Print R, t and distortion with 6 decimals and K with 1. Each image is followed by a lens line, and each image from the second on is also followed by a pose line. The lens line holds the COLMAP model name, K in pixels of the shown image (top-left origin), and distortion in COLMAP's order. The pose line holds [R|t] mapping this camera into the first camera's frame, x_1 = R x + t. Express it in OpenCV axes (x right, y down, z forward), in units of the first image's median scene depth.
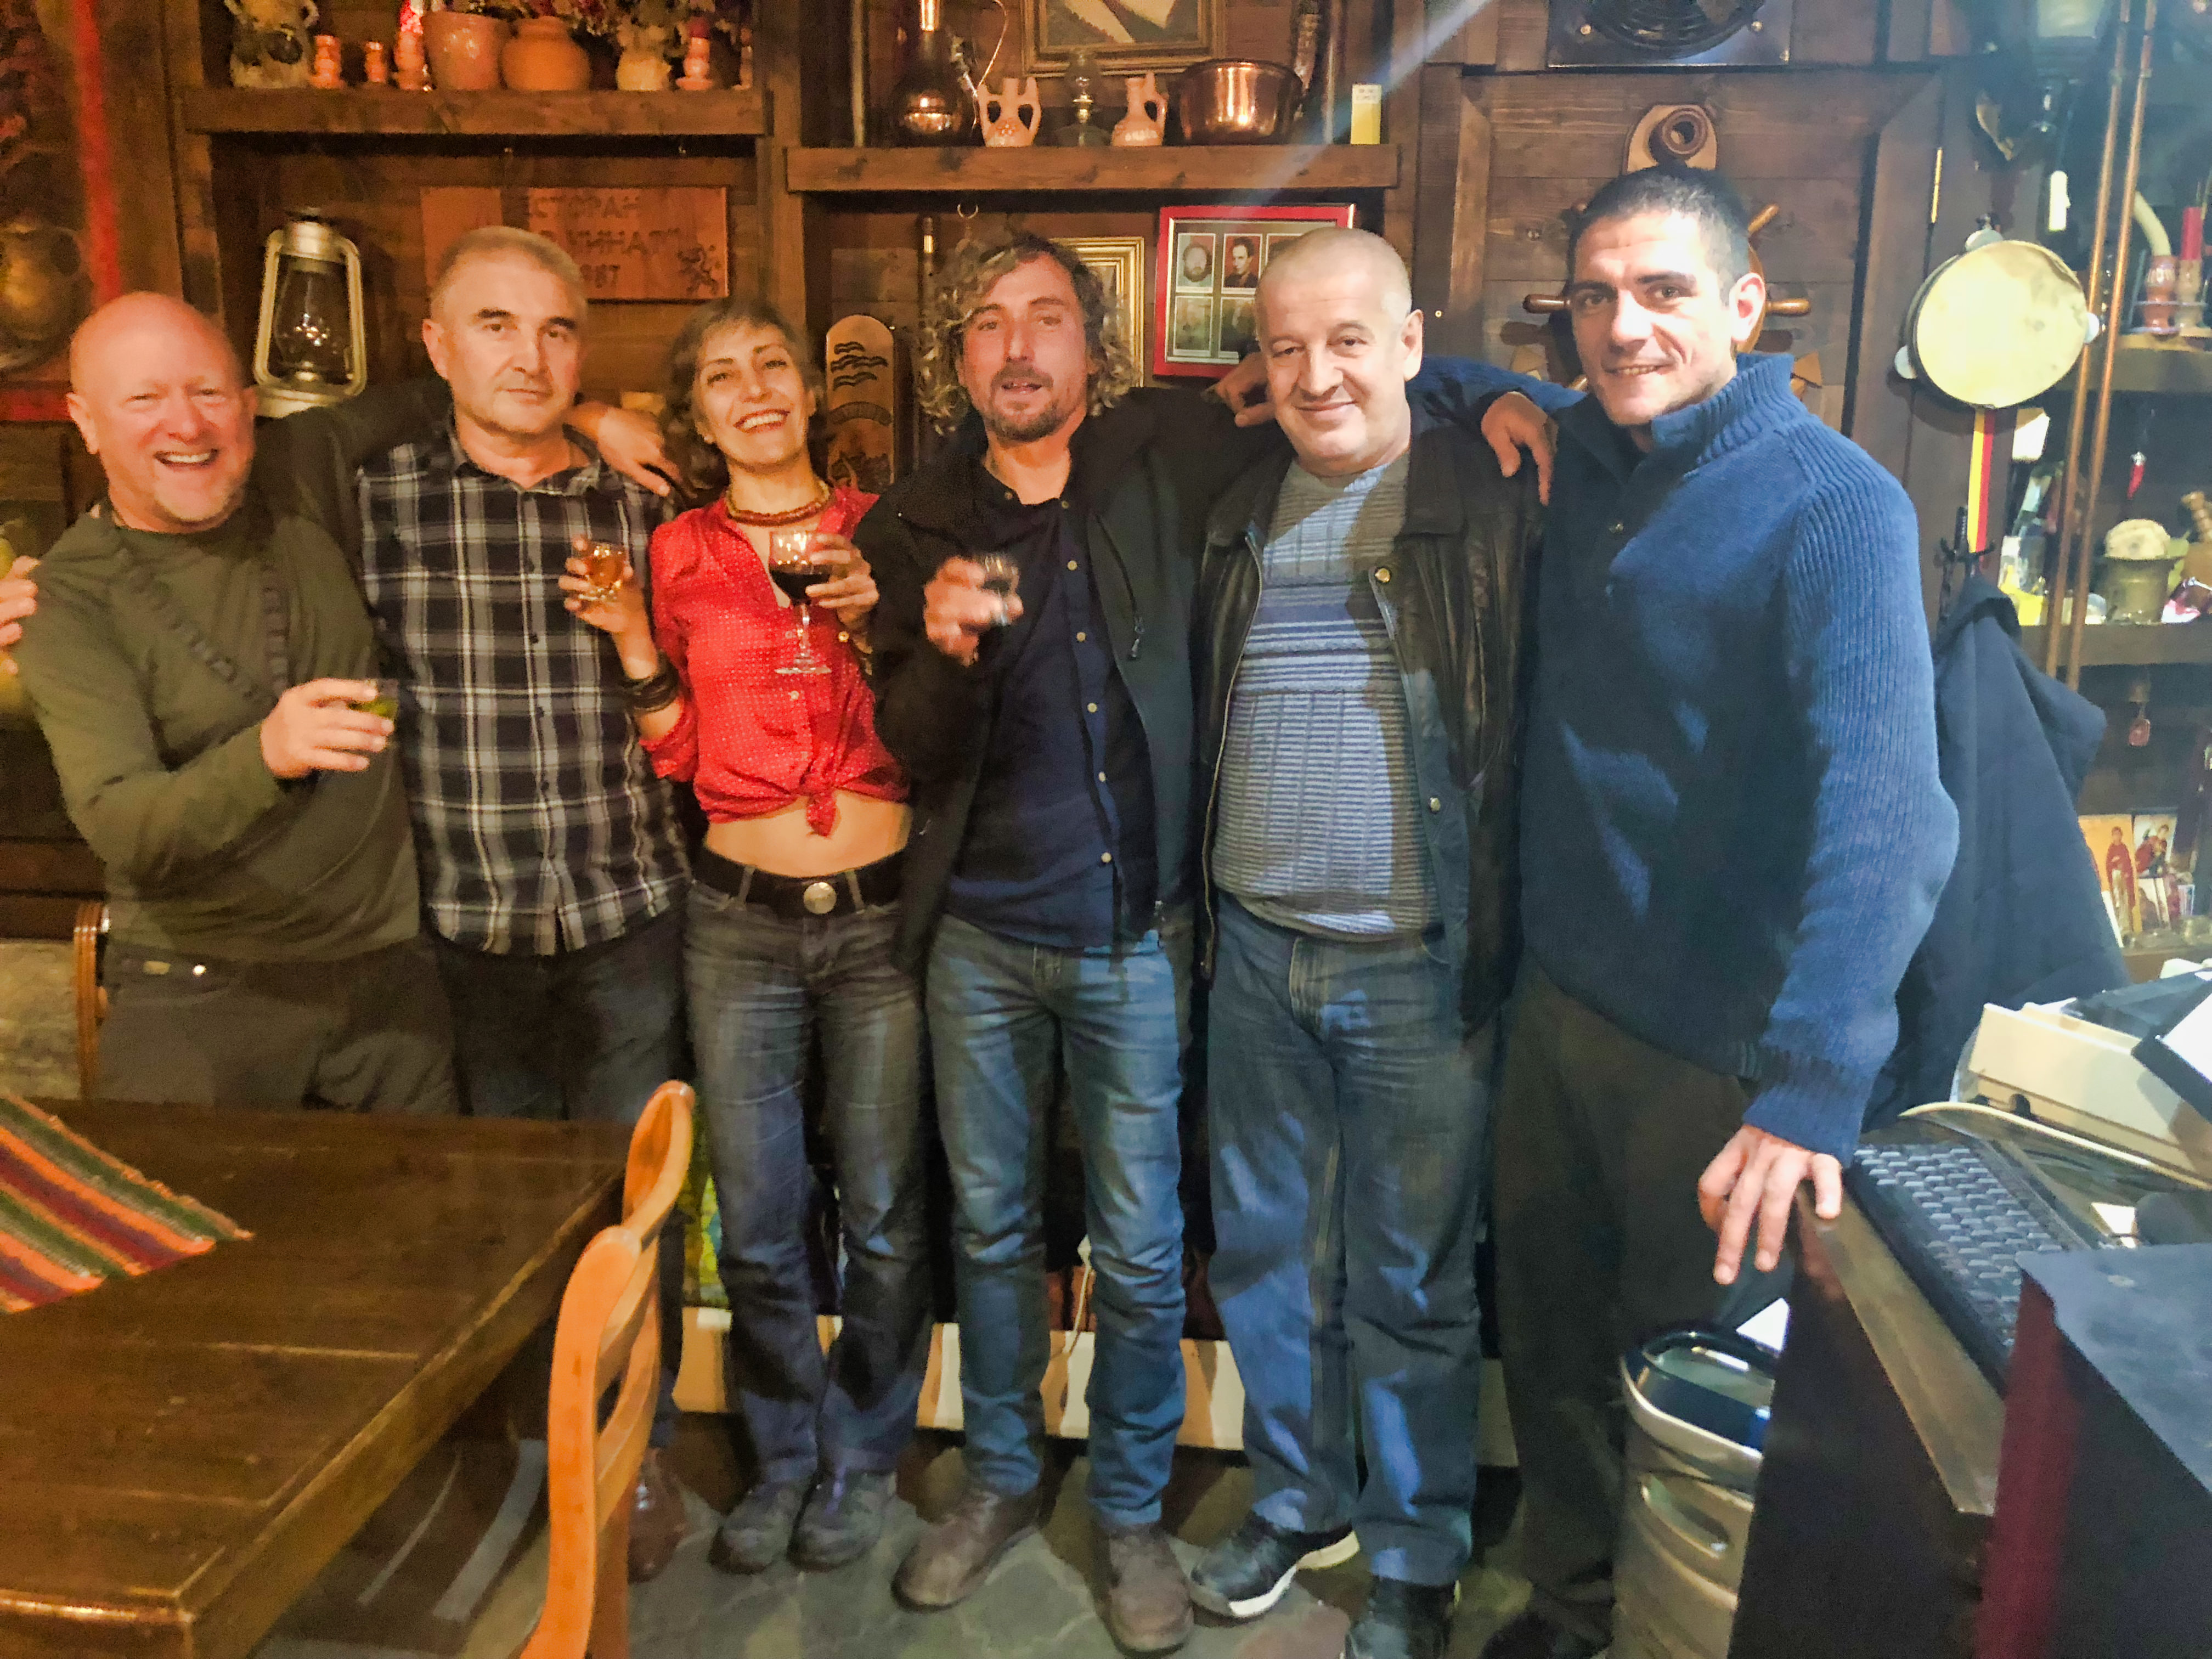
lens RADIAL K [[1791.0, 0, 1106.0], [0, 1791.0, 829.5], [0, 0, 1]] dist [0.017484, 0.009953]
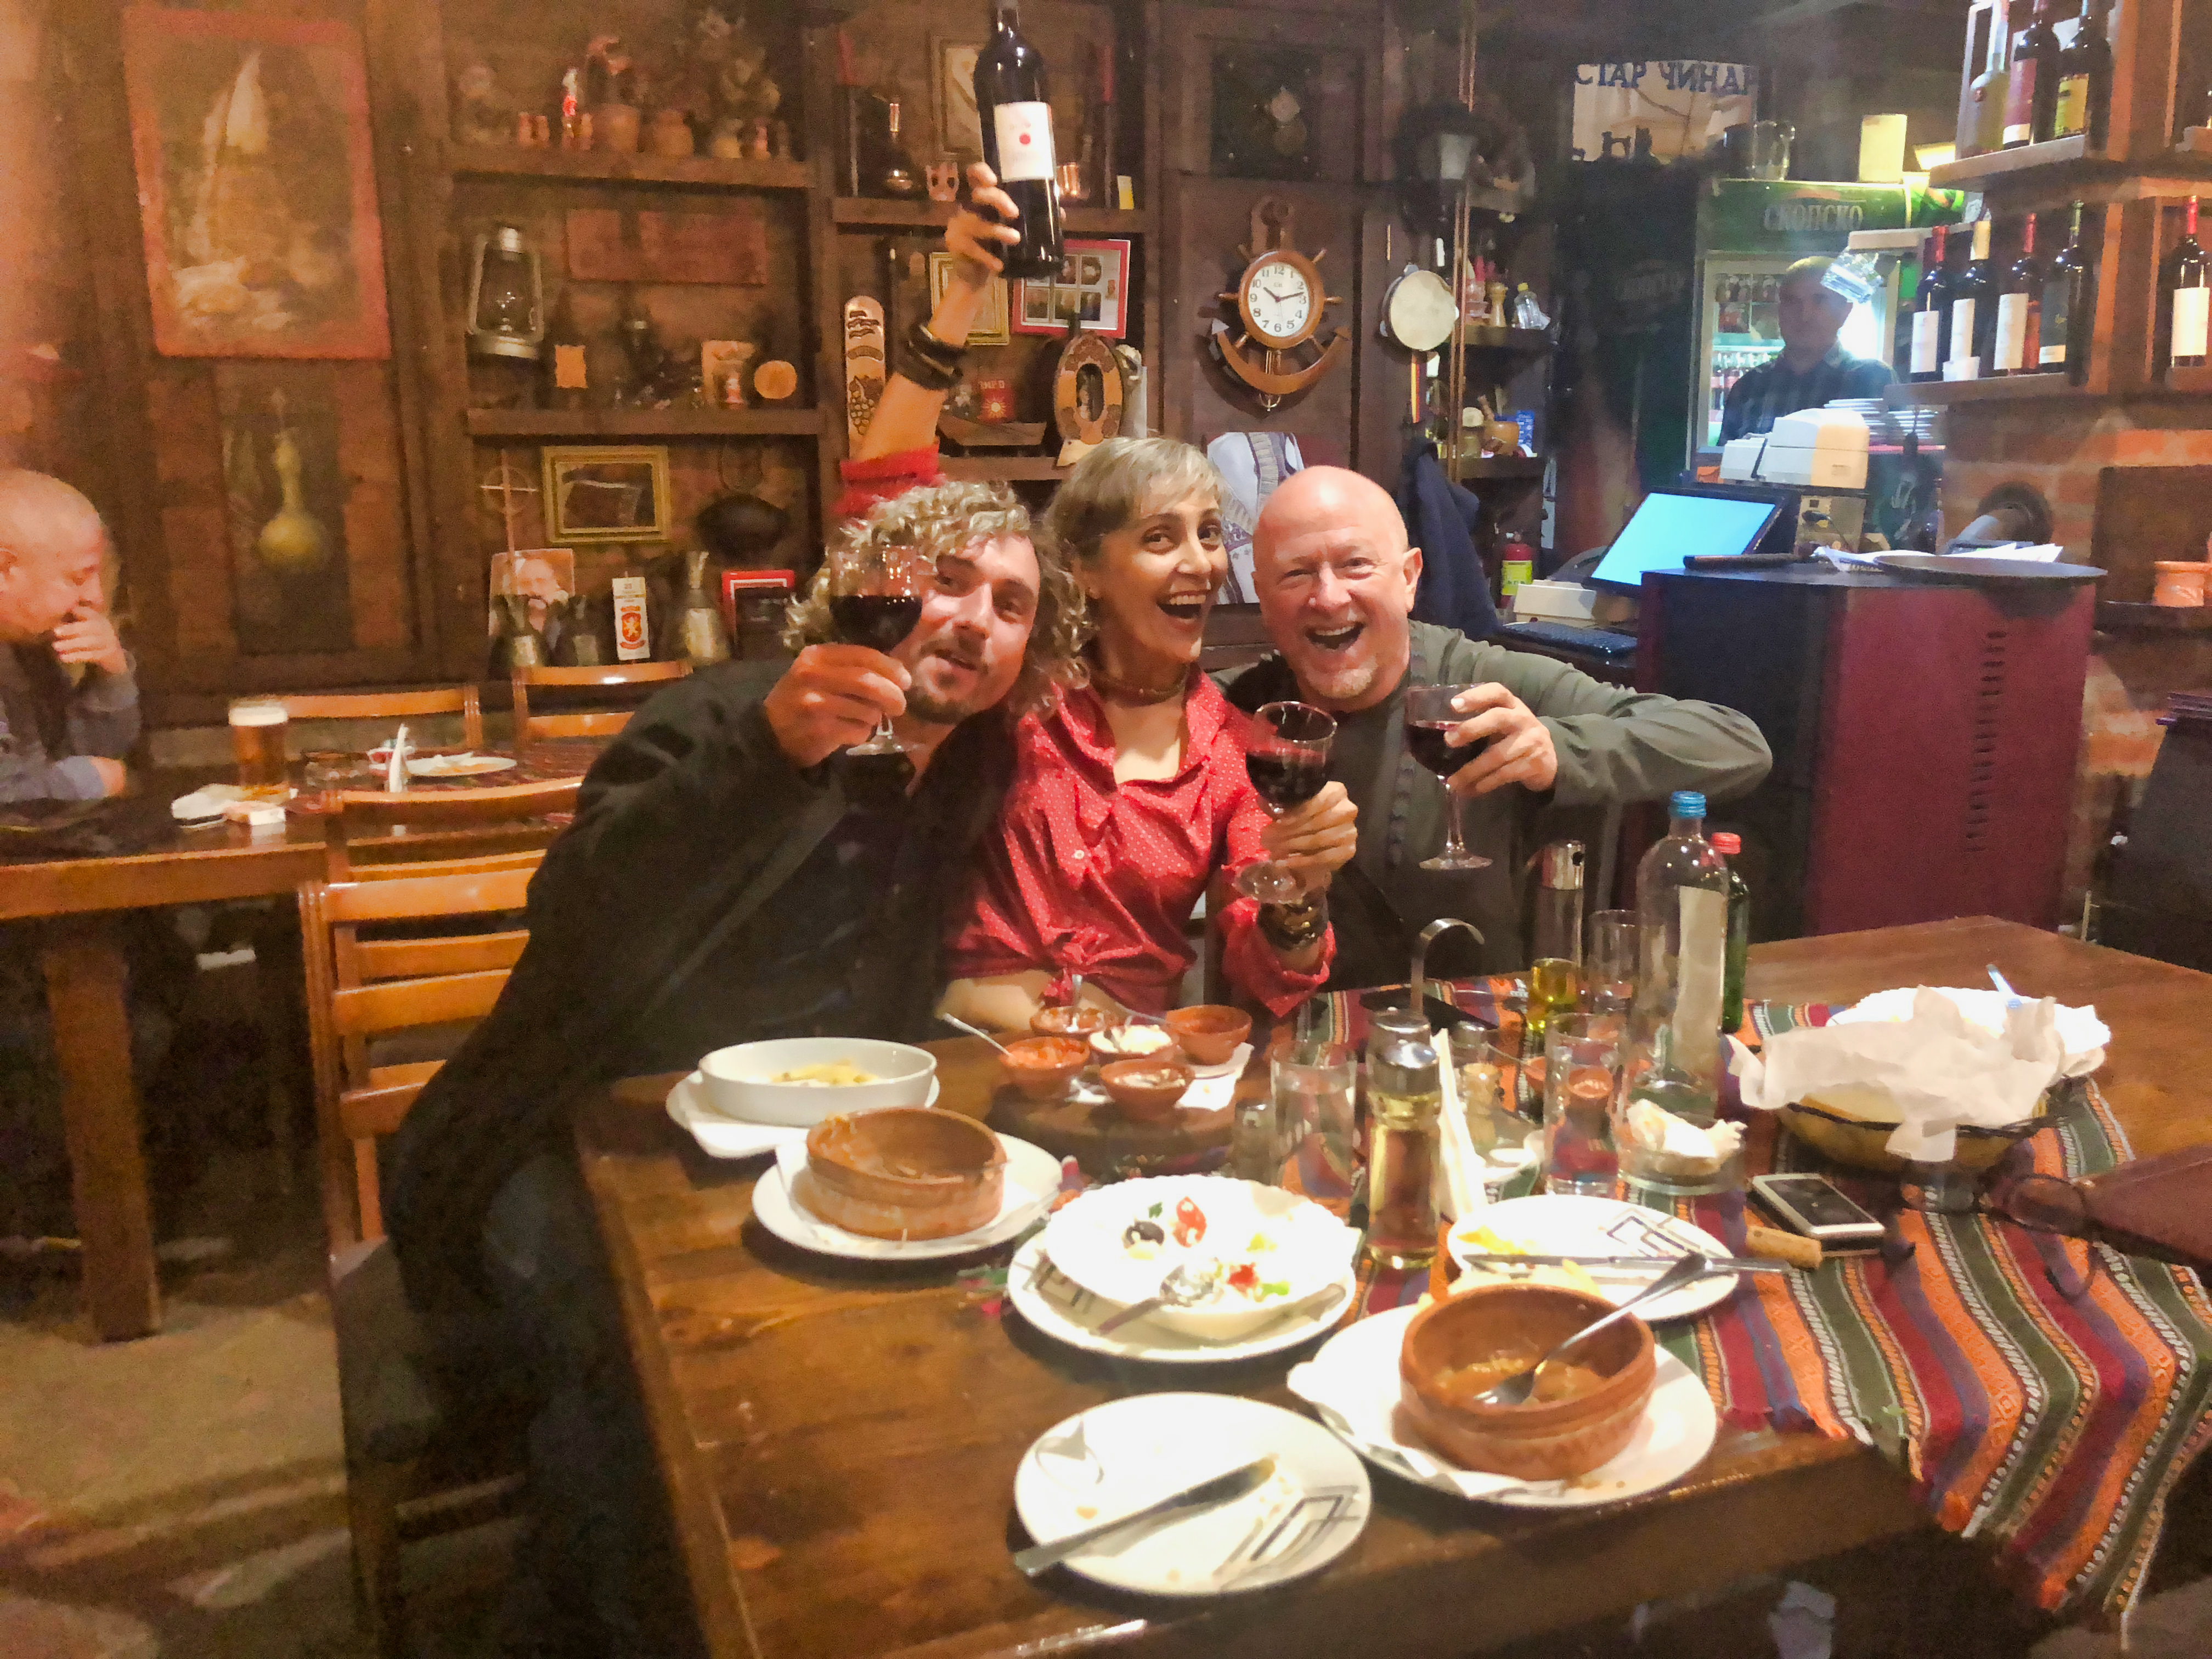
lens RADIAL K [[1791.0, 0, 1106.0], [0, 1791.0, 829.5], [0, 0, 1]] dist [0.017484, 0.009953]
pose [[0.883446, -0.116075, 0.453926, -0.786657], [0.114952, 0.992913, 0.030179, 0.198195], [-0.454212, 0.025518, 0.890528, -0.626917]]
